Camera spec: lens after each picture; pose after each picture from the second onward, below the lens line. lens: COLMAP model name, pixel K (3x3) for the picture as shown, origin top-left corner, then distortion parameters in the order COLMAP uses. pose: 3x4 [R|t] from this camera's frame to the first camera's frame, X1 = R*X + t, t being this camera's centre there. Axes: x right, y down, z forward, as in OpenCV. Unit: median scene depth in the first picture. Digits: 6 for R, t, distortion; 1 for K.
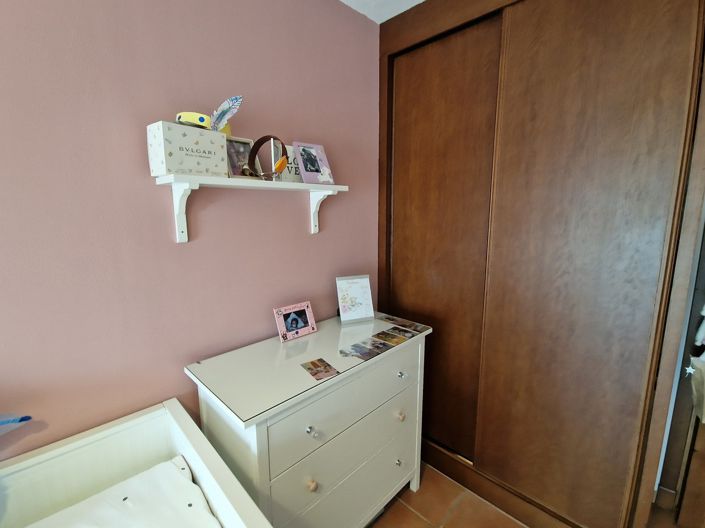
lens RADIAL K [[318.6, 0, 353.3], [0, 318.6, 259.2], [0, 0, 1]] dist [-0.001584, 0.000093]
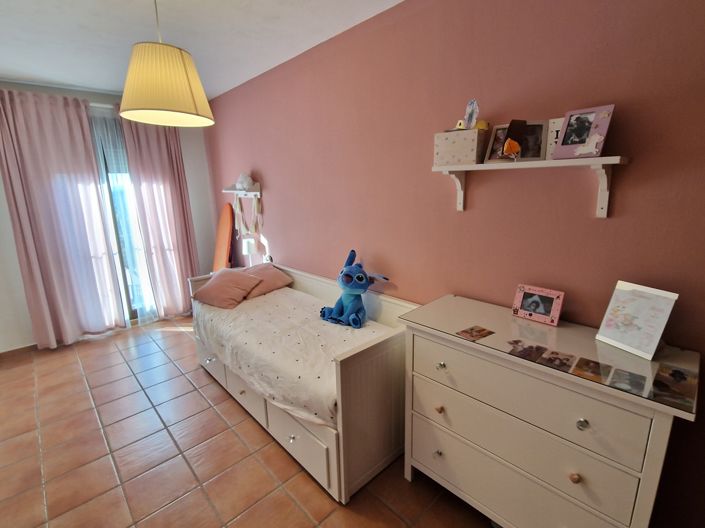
lens RADIAL K [[327.9, 0, 353.3], [0, 327.9, 259.3], [0, 0, 1]] dist [0.001737, -0.001453]
pose [[-0.005254, 0.225355, -0.974262, 0.801911], [-0.137651, 0.964838, 0.223918, -0.089282], [0.990467, 0.135285, 0.025951, 0.423070]]
